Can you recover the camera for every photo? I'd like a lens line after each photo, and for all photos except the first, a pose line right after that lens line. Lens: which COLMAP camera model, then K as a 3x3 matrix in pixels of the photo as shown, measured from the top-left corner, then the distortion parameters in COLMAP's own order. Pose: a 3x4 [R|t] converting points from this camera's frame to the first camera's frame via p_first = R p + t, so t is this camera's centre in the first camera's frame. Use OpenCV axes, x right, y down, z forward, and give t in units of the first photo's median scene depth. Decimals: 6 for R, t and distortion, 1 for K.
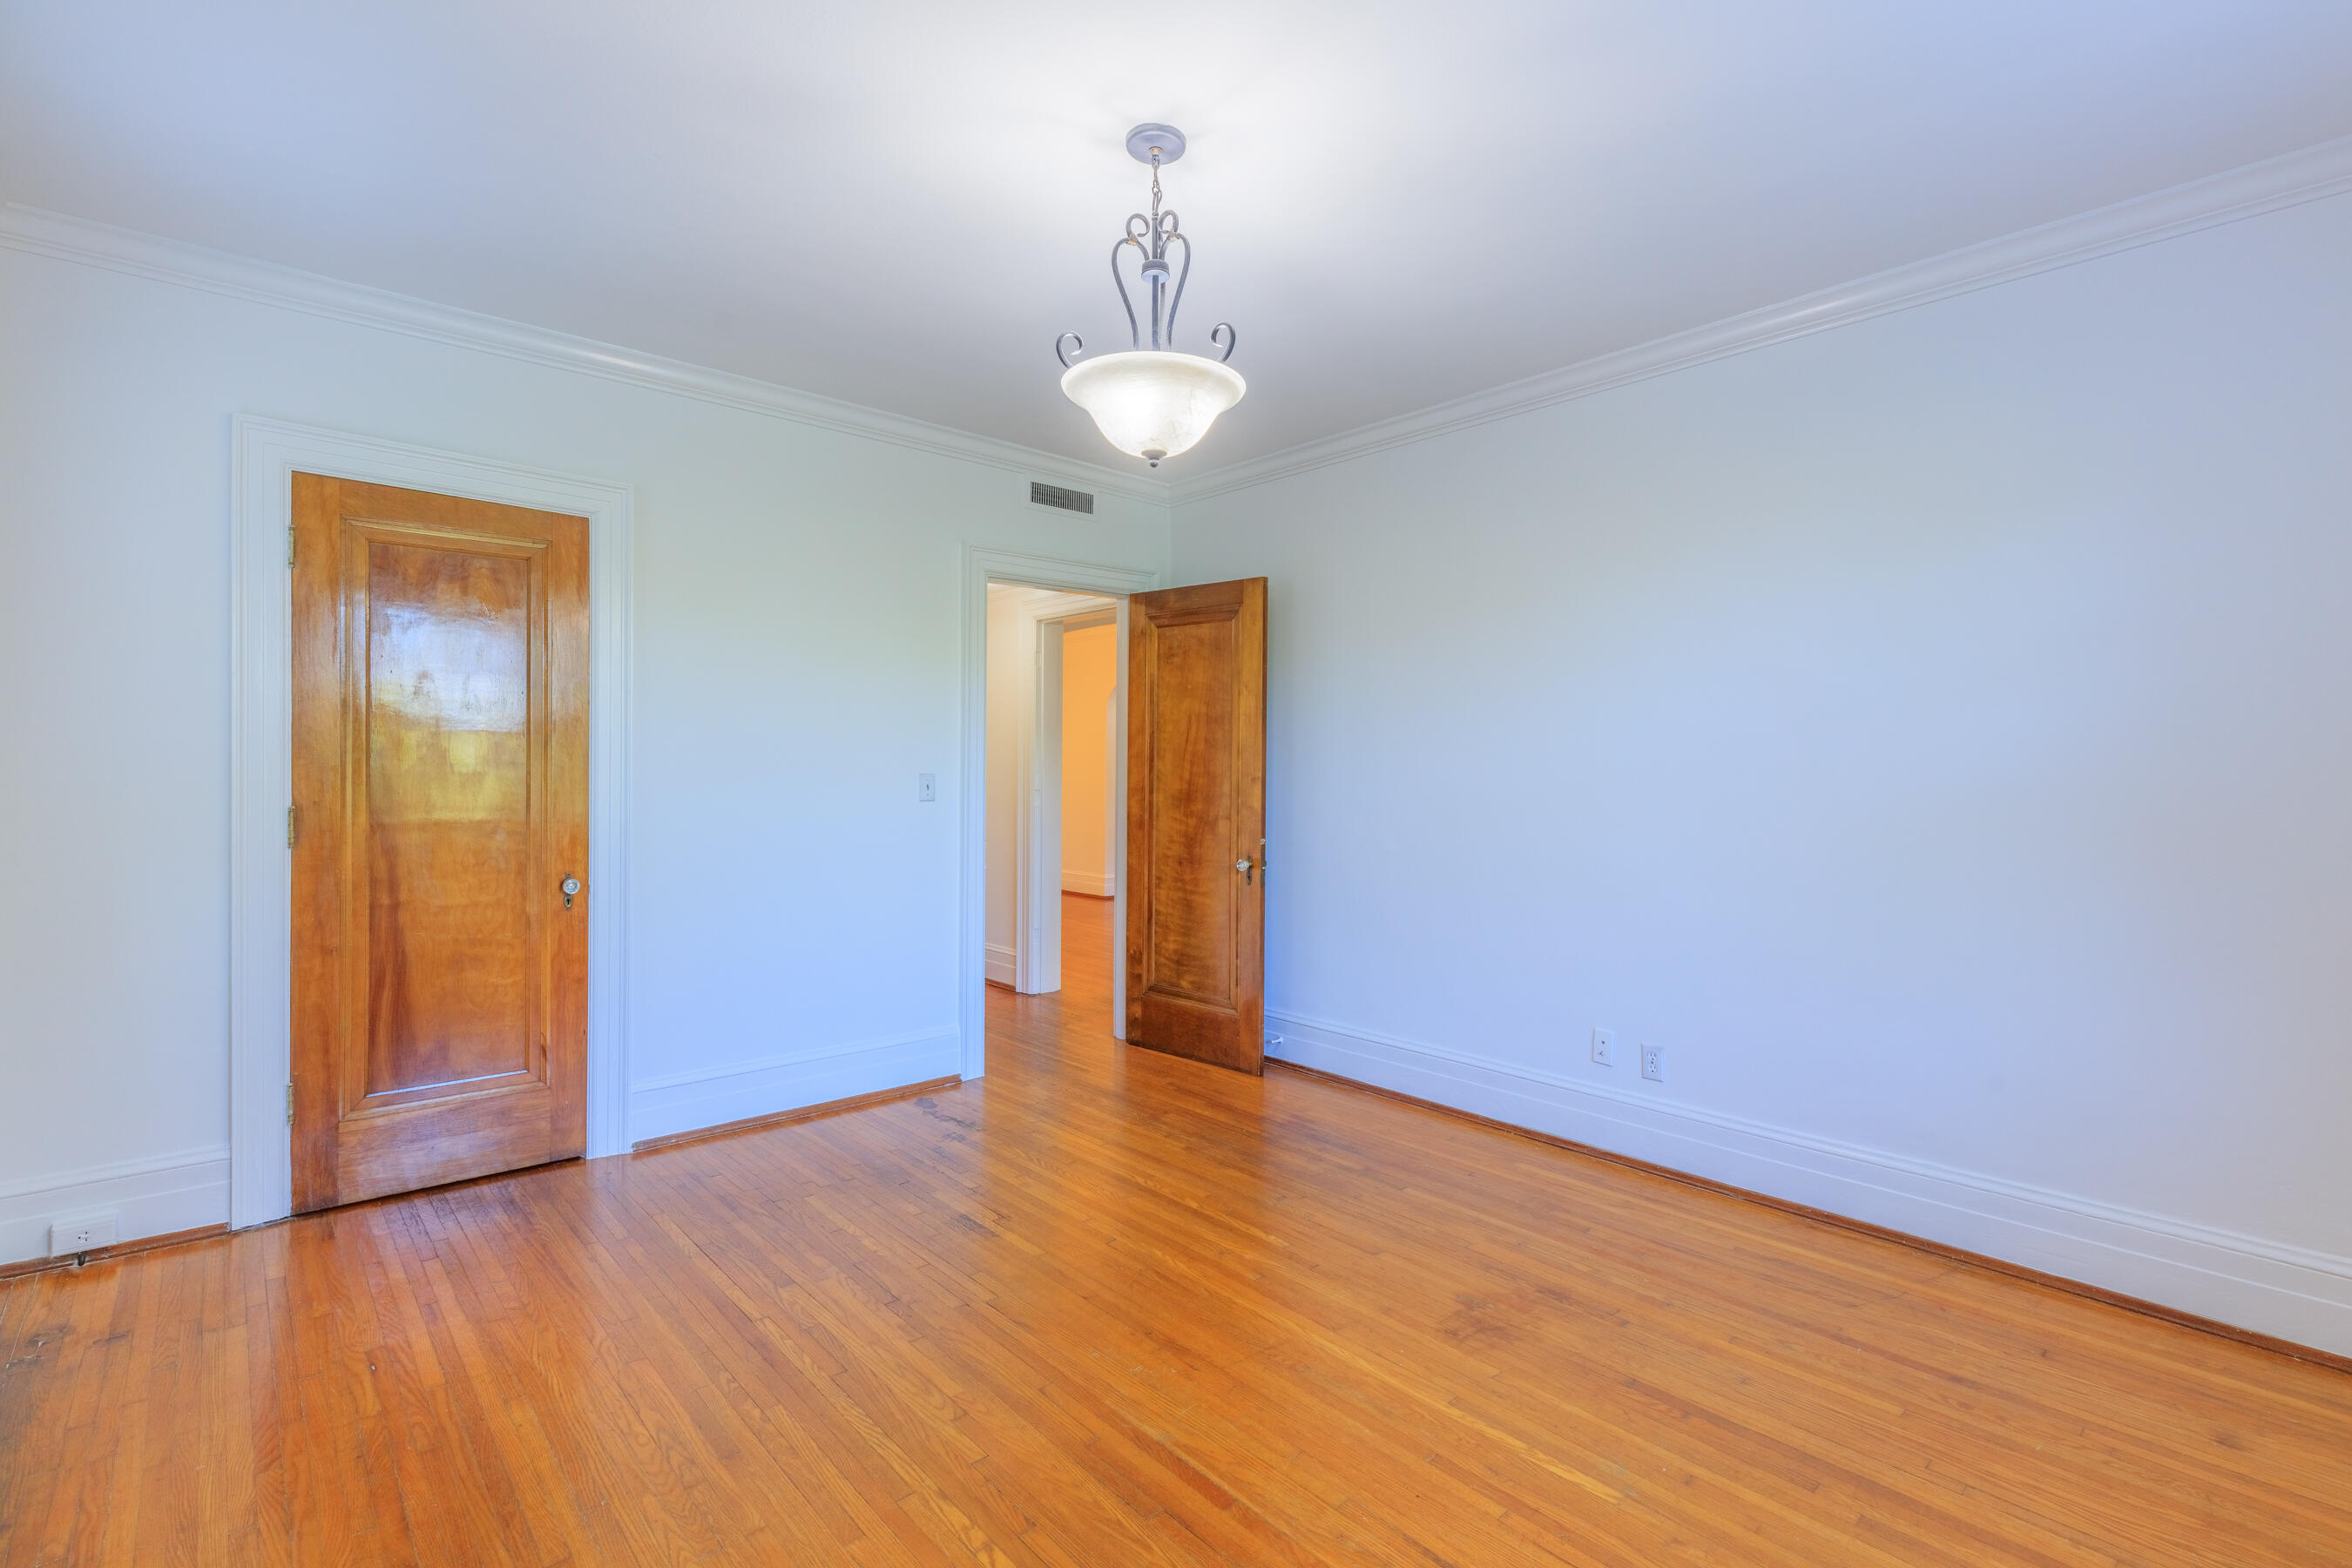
lens RADIAL K [[1054.1, 0, 1176.0], [0, 1054.1, 784.0], [0, 0, 1]] dist [0.000772, 0.000148]
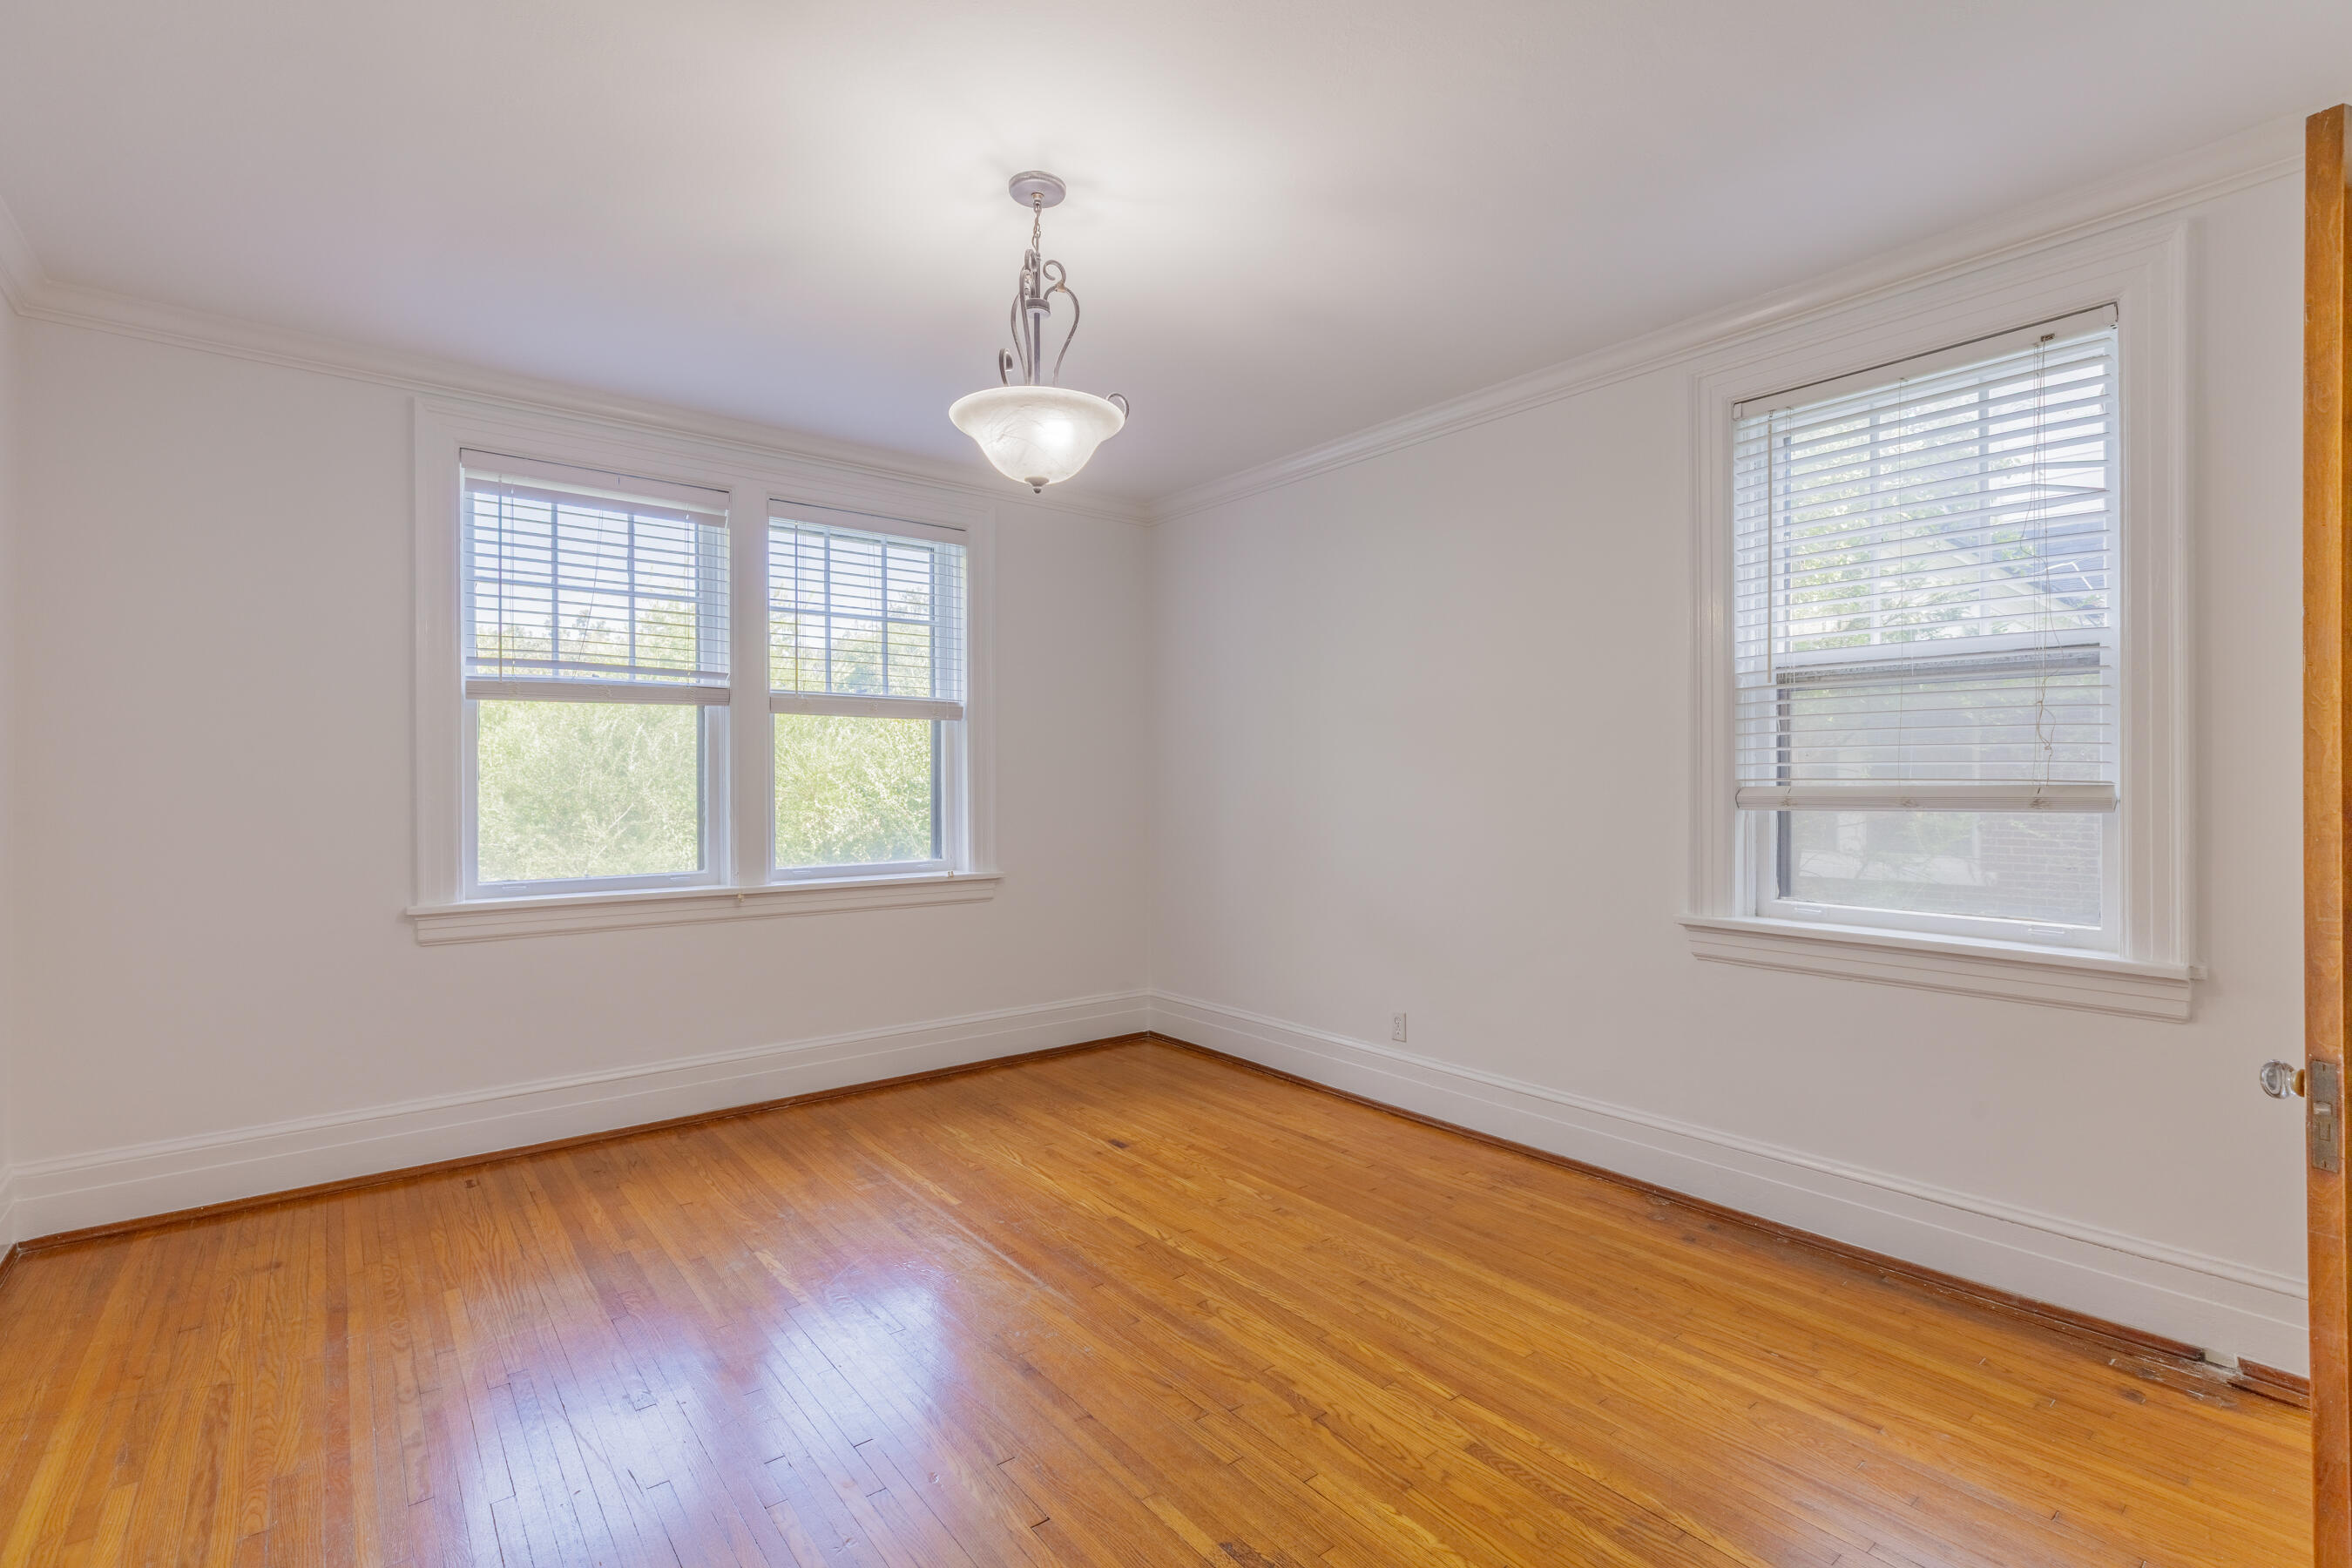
lens RADIAL K [[1054.1, 0, 1176.0], [0, 1054.1, 784.0], [0, 0, 1]] dist [0.000772, 0.000148]
pose [[-0.998380, -0.006494, 0.056518, -0.221958], [-0.005480, 0.999821, 0.018086, -0.029812], [-0.056626, 0.017747, -0.998238, 2.058013]]
